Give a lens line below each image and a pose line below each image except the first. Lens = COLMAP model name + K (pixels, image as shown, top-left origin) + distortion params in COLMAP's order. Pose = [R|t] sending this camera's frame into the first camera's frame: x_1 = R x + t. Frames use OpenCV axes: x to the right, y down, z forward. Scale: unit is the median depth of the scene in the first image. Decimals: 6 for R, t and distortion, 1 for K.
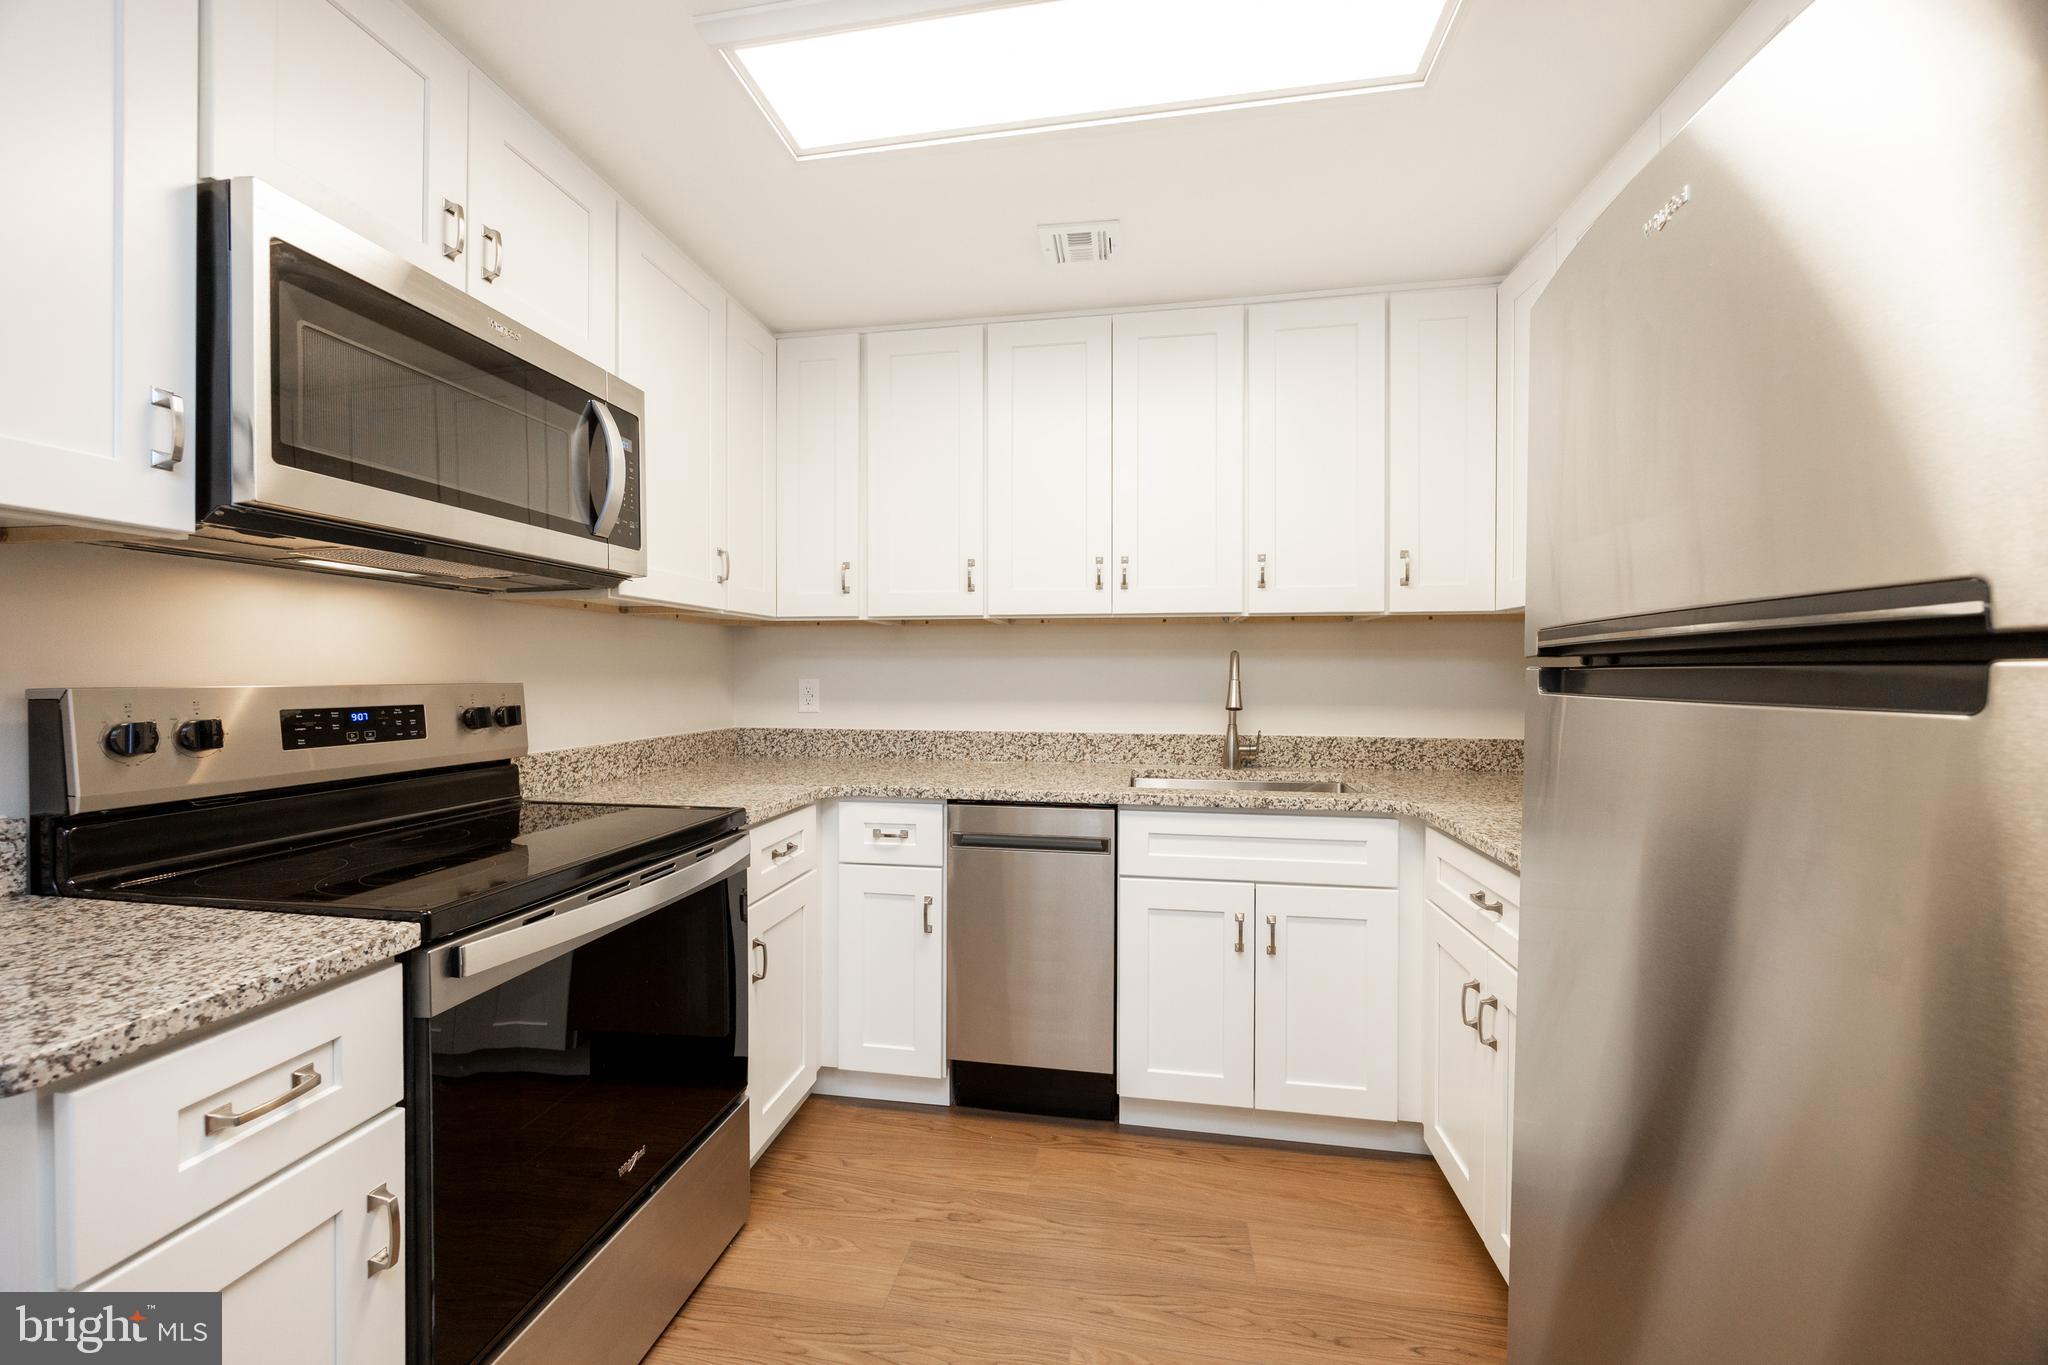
lens RADIAL K [[774.0, 0, 1025.2], [0, 774.0, 682.6], [0, 0, 1]] dist [-0.006308, -0.000031]
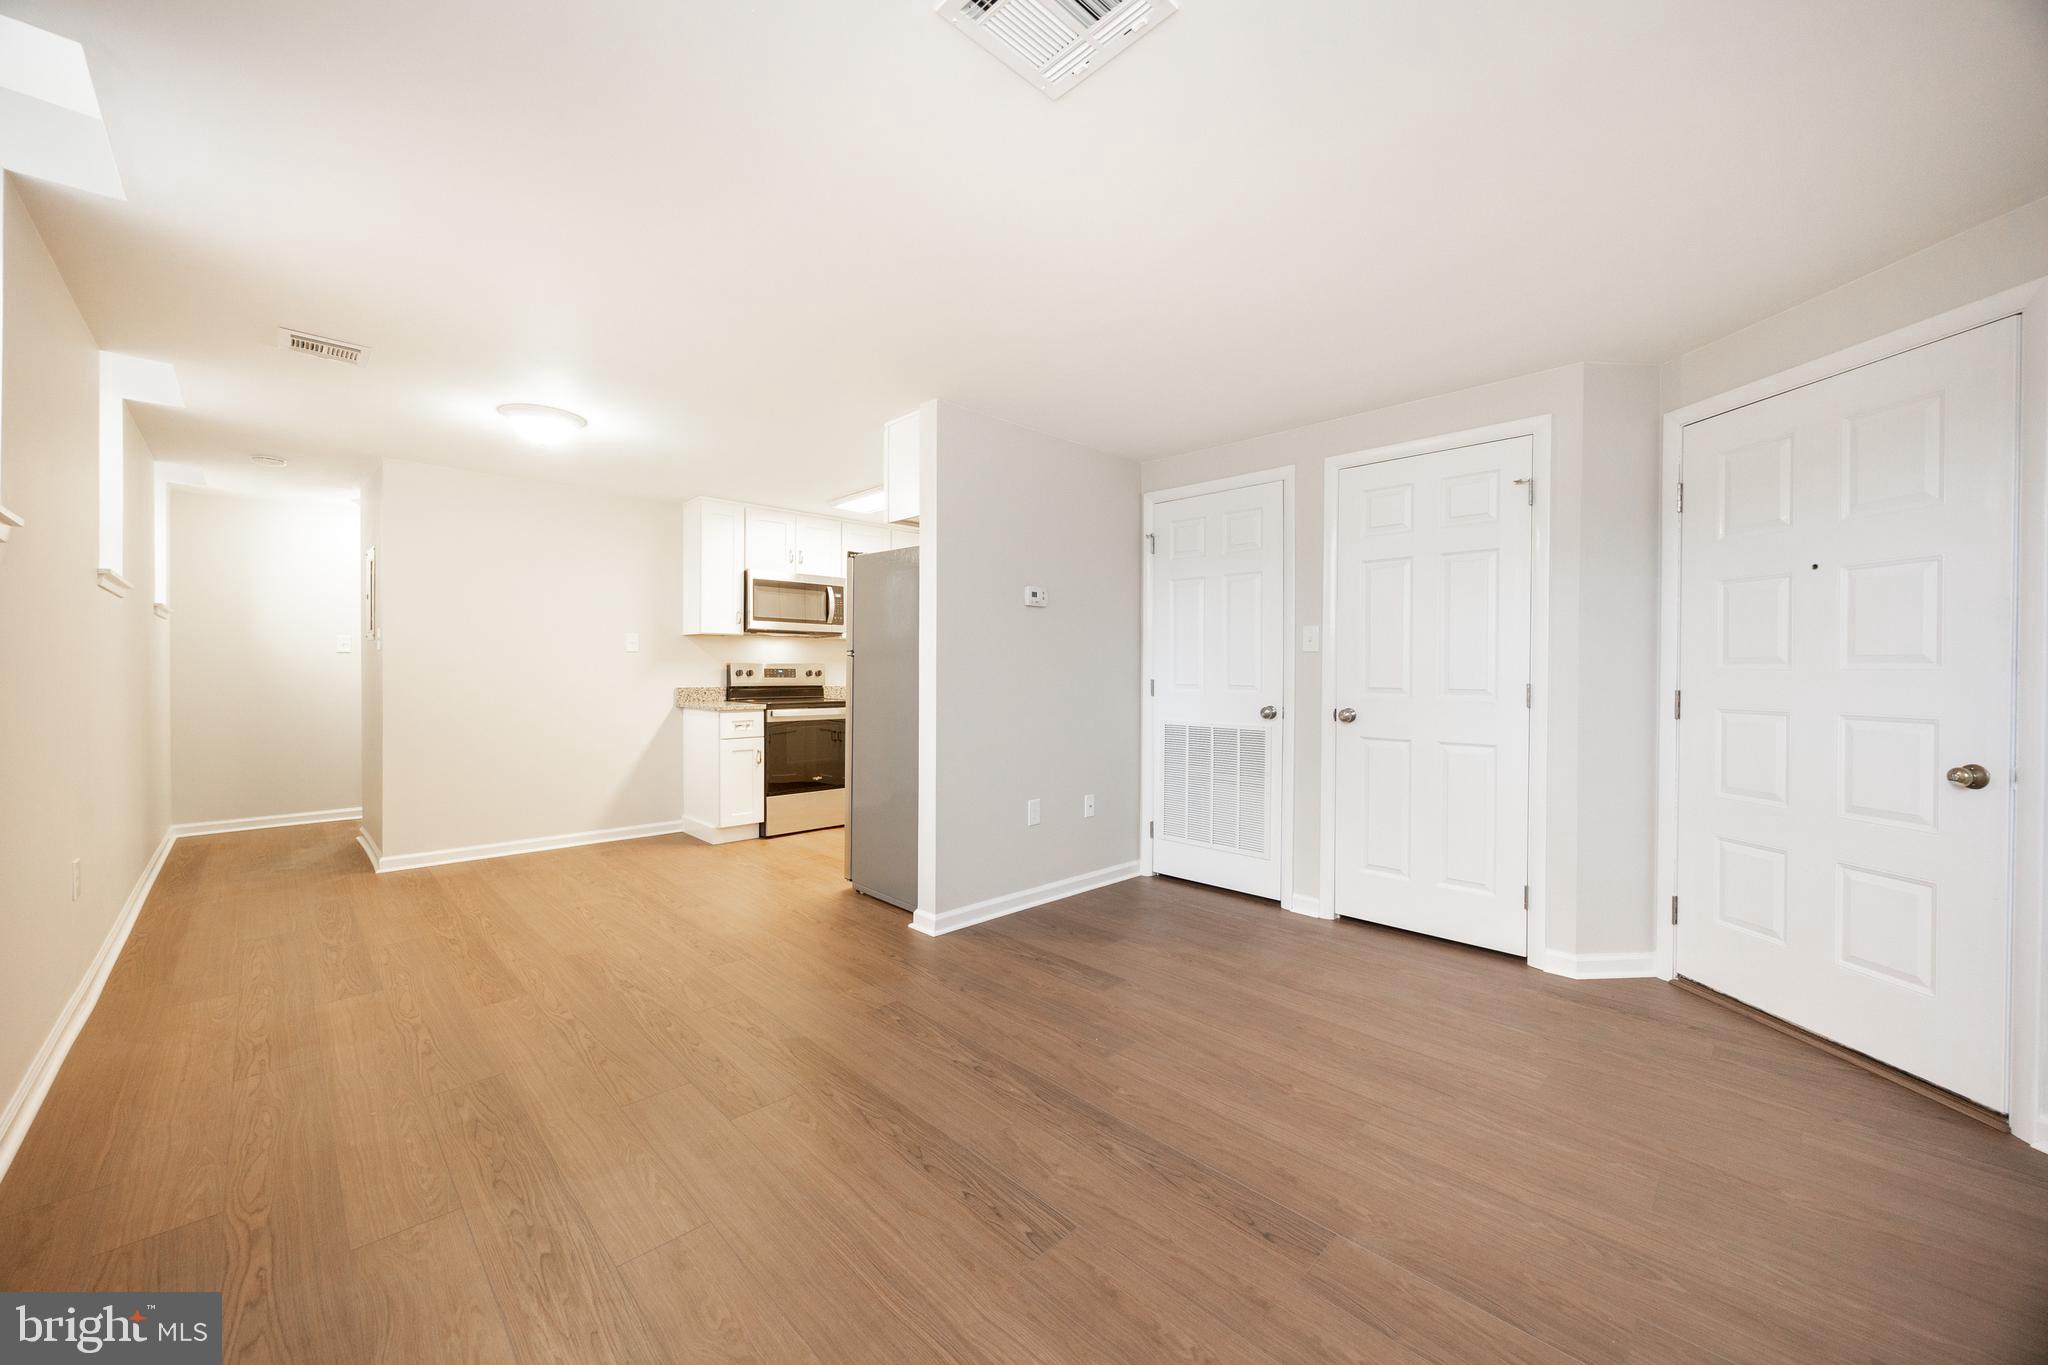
lens RADIAL K [[774.0, 0, 1018.1], [0, 774.0, 672.3], [0, 0, 1]] dist [-0.006308, -0.000031]
pose [[0.807950, 0.003501, -0.589241, 1.923529], [-0.008264, 0.999951, -0.005390, 0.046188], [0.589194, 0.009225, 0.807939, -1.182084]]
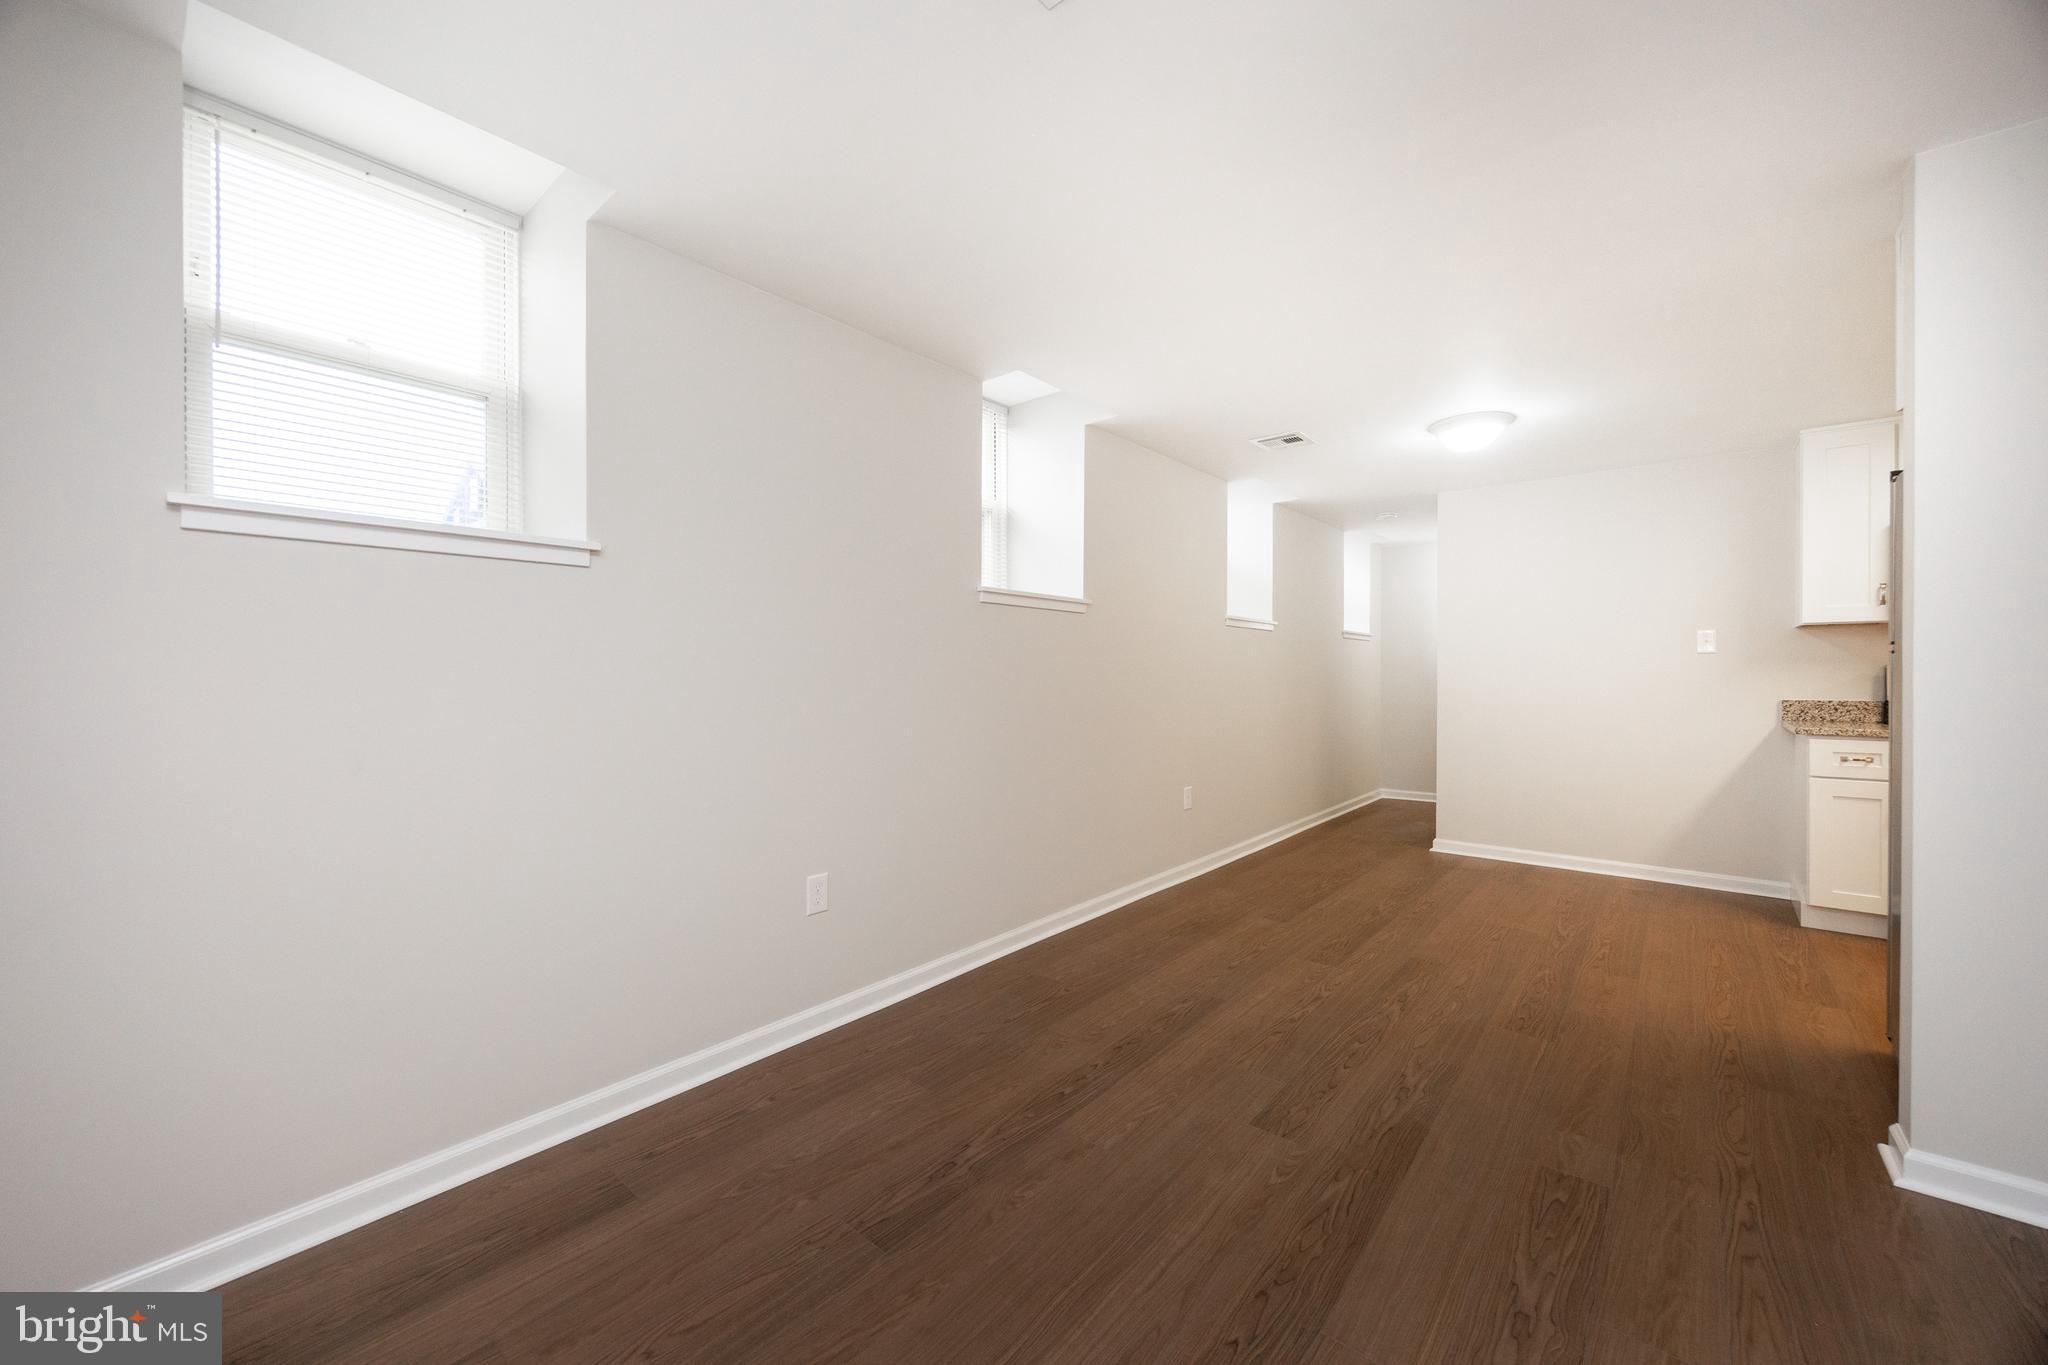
lens RADIAL K [[774.0, 0, 1023.2], [0, 774.0, 677.9], [0, 0, 1]] dist [-0.006308, -0.000031]
pose [[-0.516353, 0.003938, -0.856367, 2.046978], [-0.007997, 0.999924, 0.009420, 0.035457], [0.856339, 0.011713, -0.516282, -0.310211]]
